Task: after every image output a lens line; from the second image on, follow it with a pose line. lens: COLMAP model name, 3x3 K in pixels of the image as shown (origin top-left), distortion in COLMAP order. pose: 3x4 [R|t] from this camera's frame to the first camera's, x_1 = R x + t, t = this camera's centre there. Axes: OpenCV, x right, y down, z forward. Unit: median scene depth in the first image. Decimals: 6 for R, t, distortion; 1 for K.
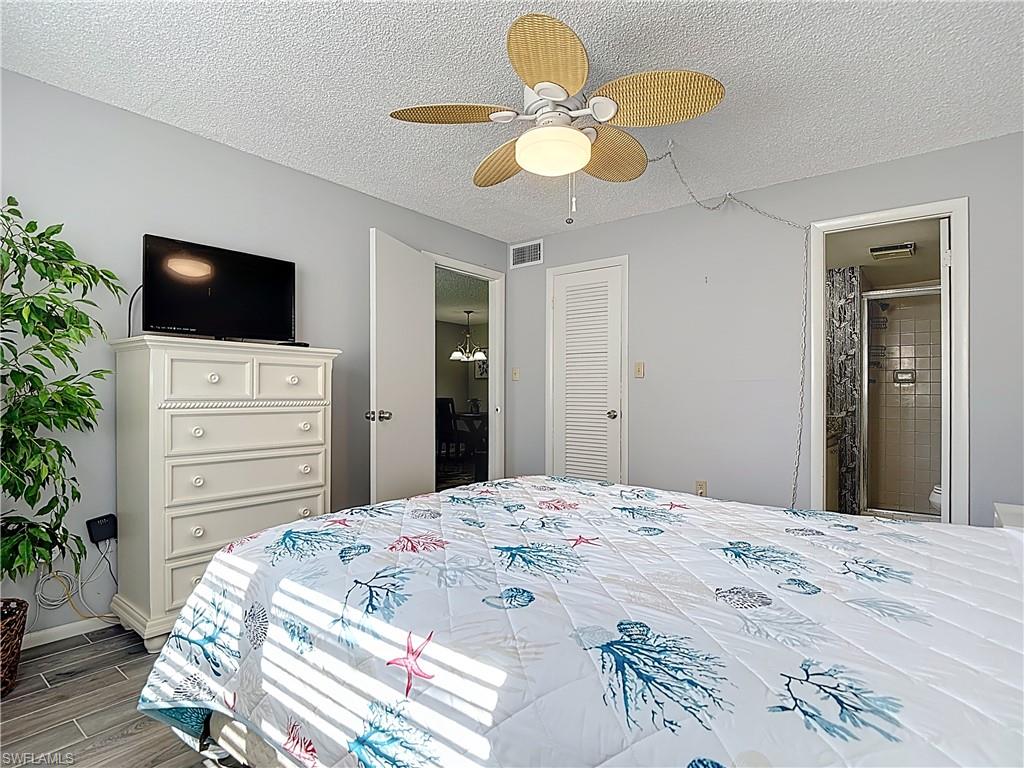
lens RADIAL K [[538.6, 0, 517.2], [0, 538.6, 388.3], [0, 0, 1]] dist [0.001872, -0.017882]
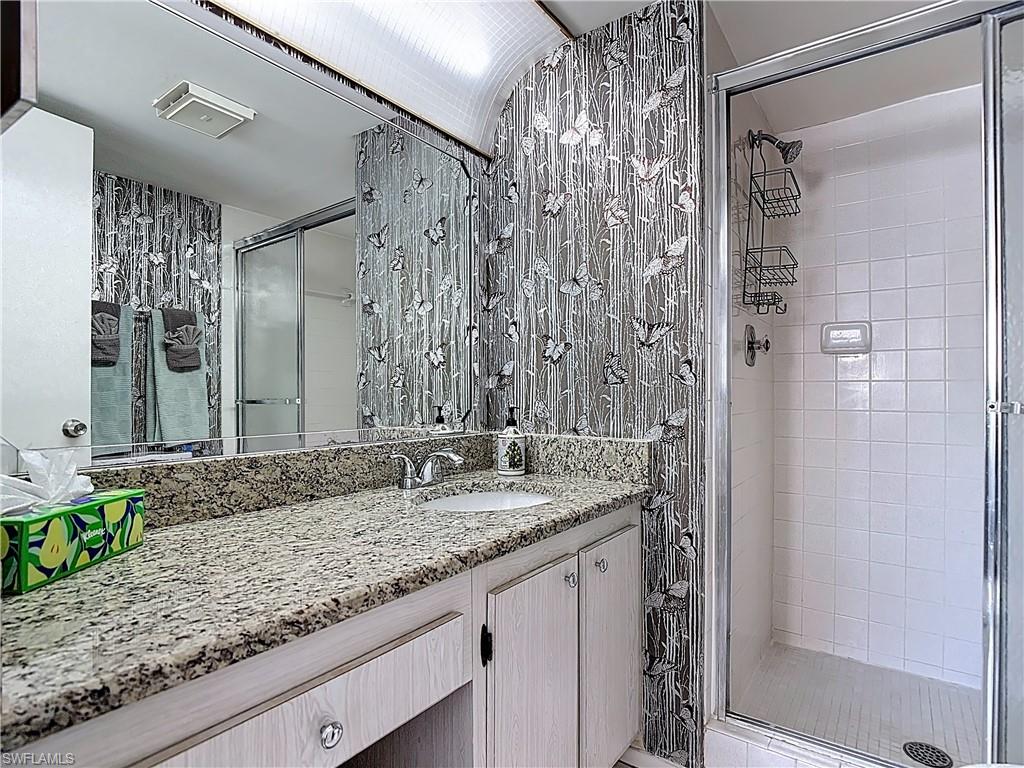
lens RADIAL K [[538.6, 0, 510.0], [0, 538.6, 384.2], [0, 0, 1]] dist [0.001872, -0.017882]
pose [[0.999167, -0.008749, 0.039866, 0.497765], [0.008380, 0.999921, 0.009411, 0.012673], [-0.039945, -0.009069, 0.999161, 0.662650]]
